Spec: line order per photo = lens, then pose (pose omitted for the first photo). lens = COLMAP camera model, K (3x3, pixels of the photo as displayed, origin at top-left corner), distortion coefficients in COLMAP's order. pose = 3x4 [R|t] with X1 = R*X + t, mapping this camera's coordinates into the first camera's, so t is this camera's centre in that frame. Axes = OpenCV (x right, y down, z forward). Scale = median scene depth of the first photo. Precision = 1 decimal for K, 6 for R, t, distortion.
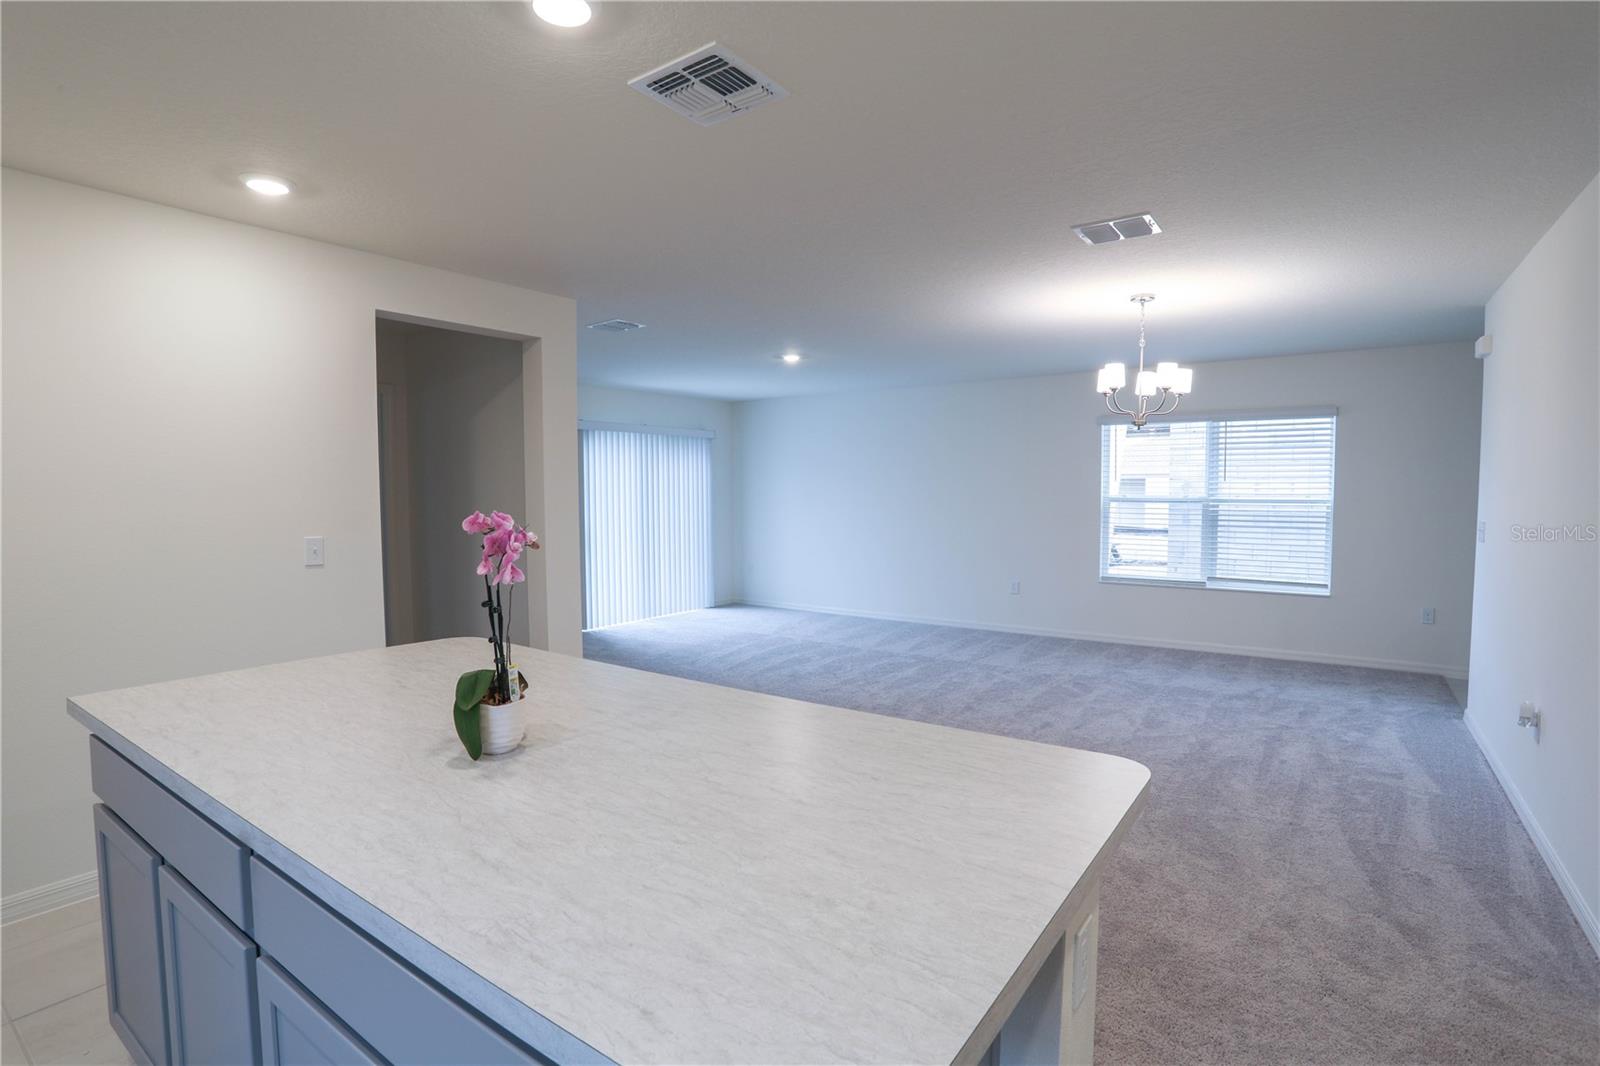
lens RADIAL K [[777.6, 0, 798.0], [0, 777.6, 531.4], [0, 0, 1]] dist [-0.041569, 0.005929]
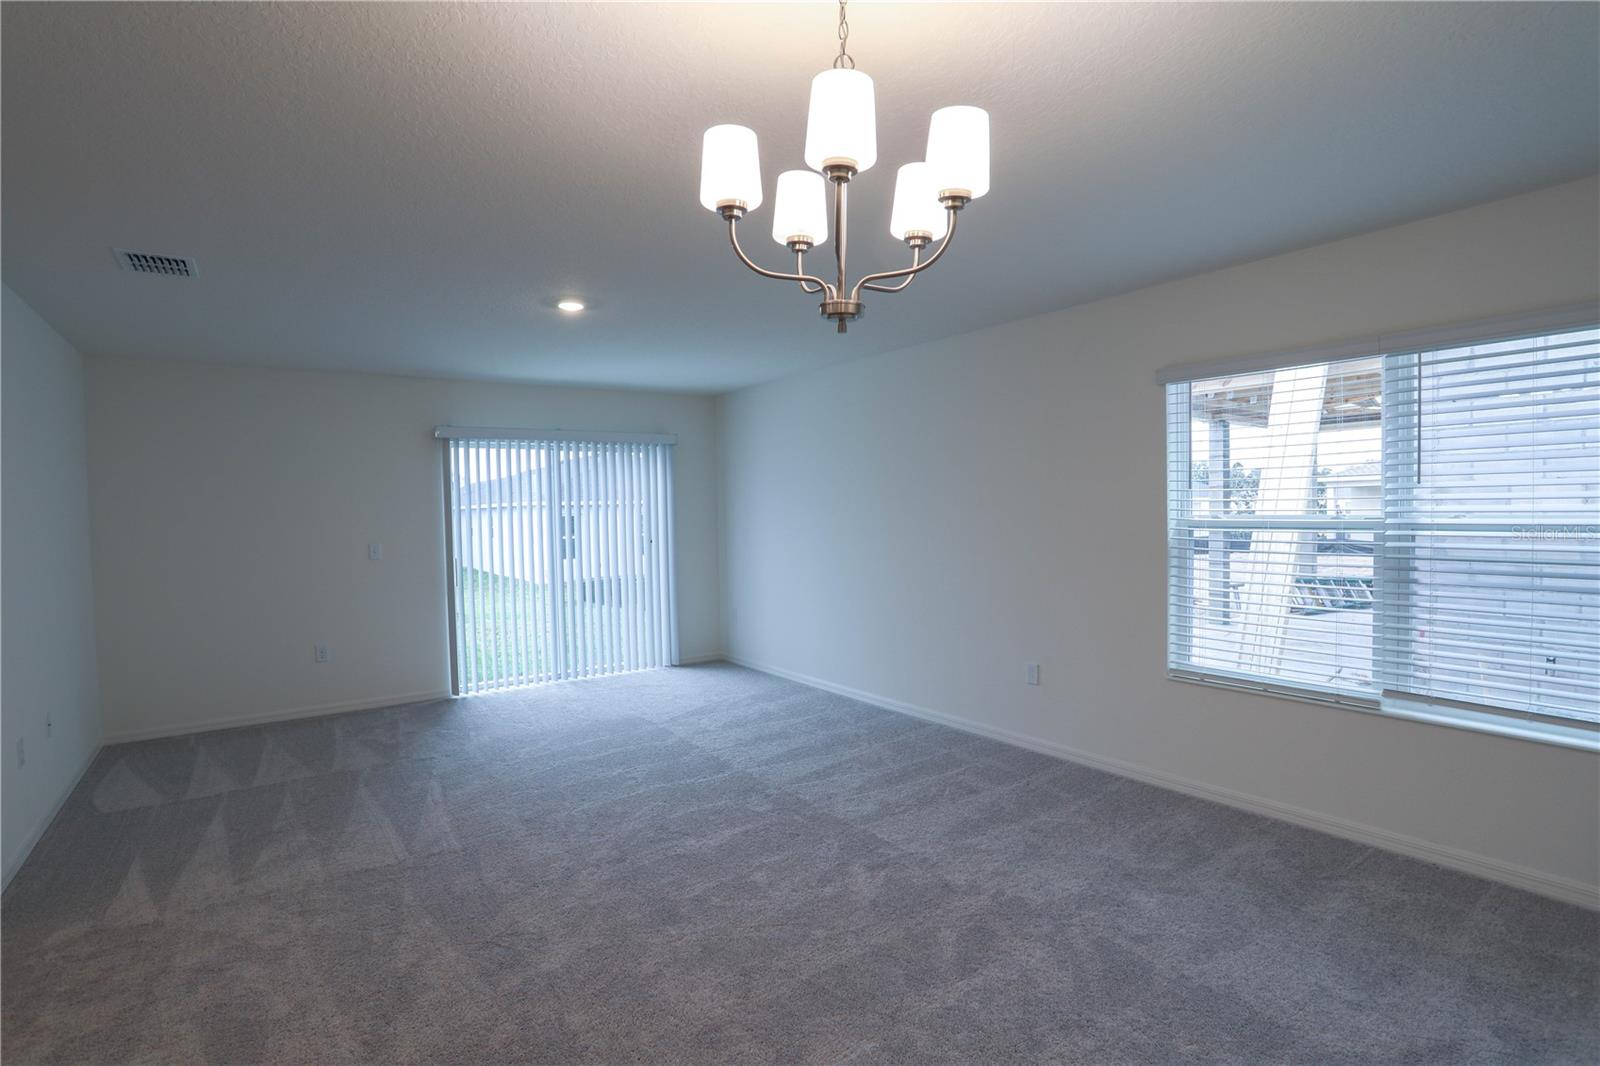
lens RADIAL K [[777.6, 0, 792.0], [0, 777.6, 526.4], [0, 0, 1]] dist [-0.041569, 0.005929]
pose [[0.943613, -0.003832, -0.331029, 0.343157], [-0.005420, 0.999620, -0.027022, -0.025350], [0.331007, 0.027293, 0.943234, 0.441585]]
